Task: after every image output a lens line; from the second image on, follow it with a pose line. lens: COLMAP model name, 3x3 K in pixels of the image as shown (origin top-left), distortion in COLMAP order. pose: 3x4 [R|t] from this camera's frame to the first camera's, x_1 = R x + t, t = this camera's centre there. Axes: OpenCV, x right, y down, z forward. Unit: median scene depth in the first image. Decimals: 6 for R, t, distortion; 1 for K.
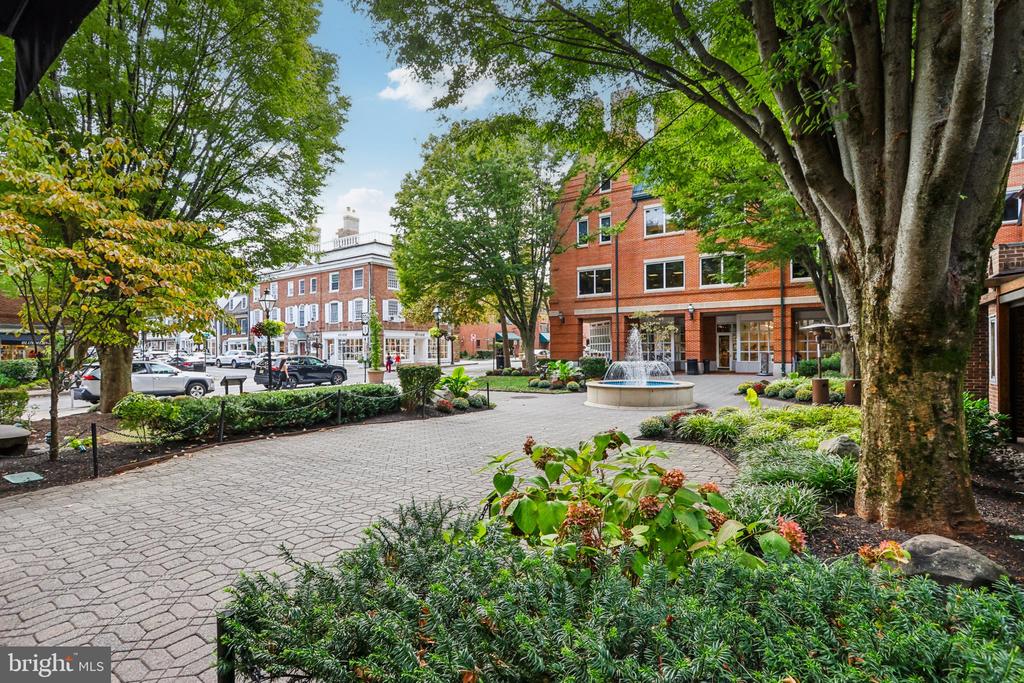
lens RADIAL K [[475.7, 0, 491.0], [0, 475.7, 350.0], [0, 0, 1]] dist [-0.015930, 0.000839]
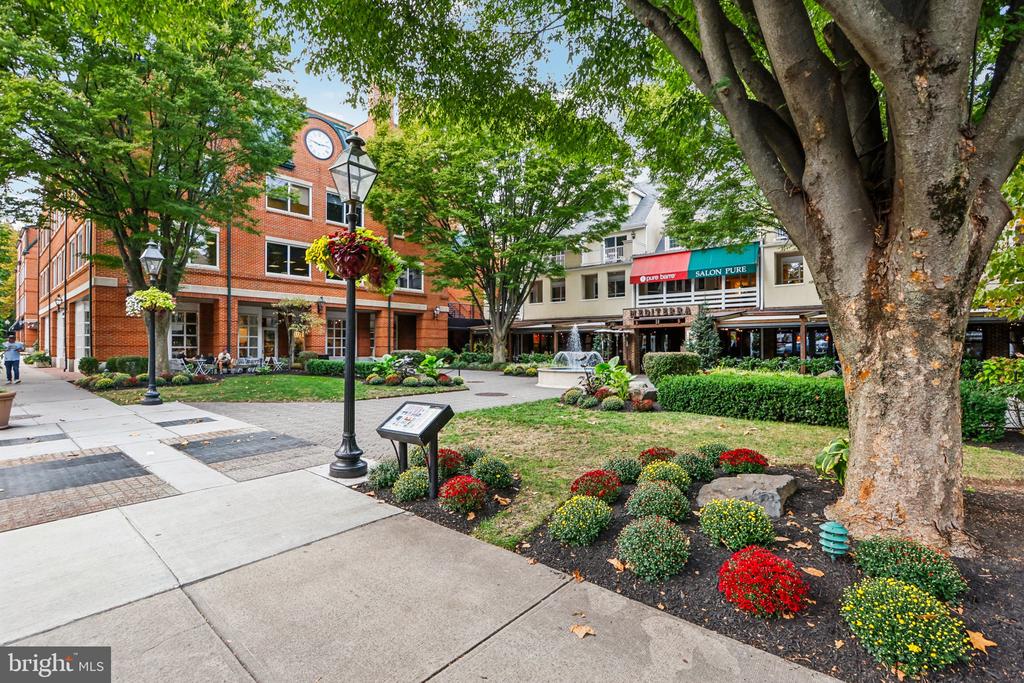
lens RADIAL K [[475.7, 0, 507.4], [0, 475.7, 343.6], [0, 0, 1]] dist [-0.015930, 0.000839]
pose [[0.099440, 0.016235, 0.994911, -0.546712], [-0.000696, 0.999868, -0.016246, 0.013592], [-0.995043, 0.000923, 0.099438, 0.601995]]
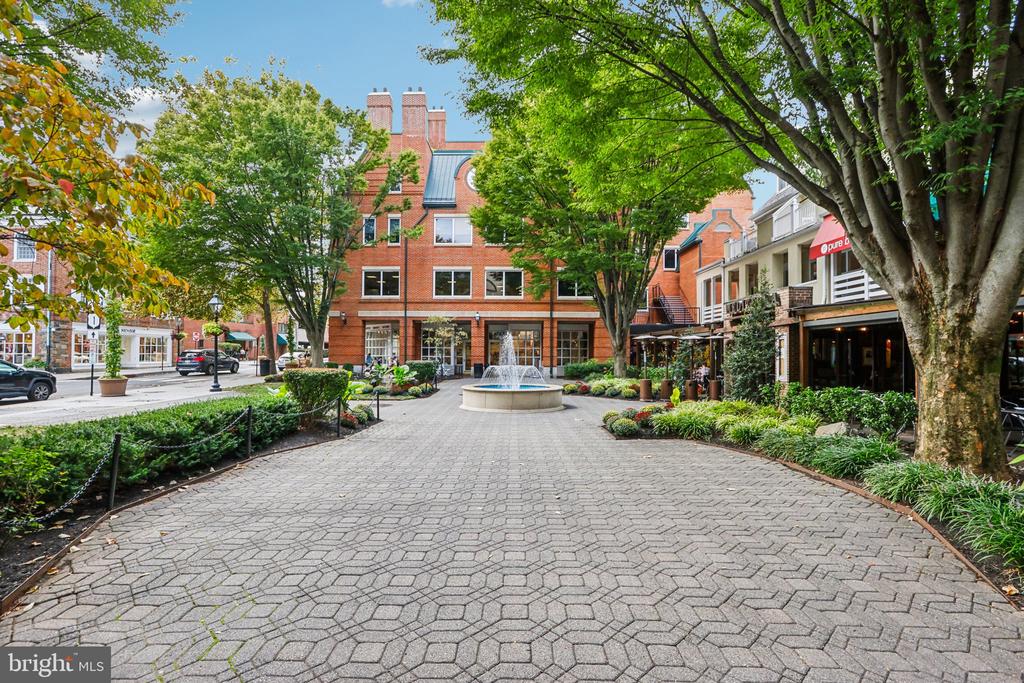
lens RADIAL K [[475.7, 0, 504.4], [0, 475.7, 348.6], [0, 0, 1]] dist [-0.015930, 0.000839]
pose [[0.831314, 0.019018, 0.555477, -0.141121], [-0.012718, 0.999804, -0.015196, 0.001484], [-0.555657, 0.005568, 0.831393, 0.075507]]
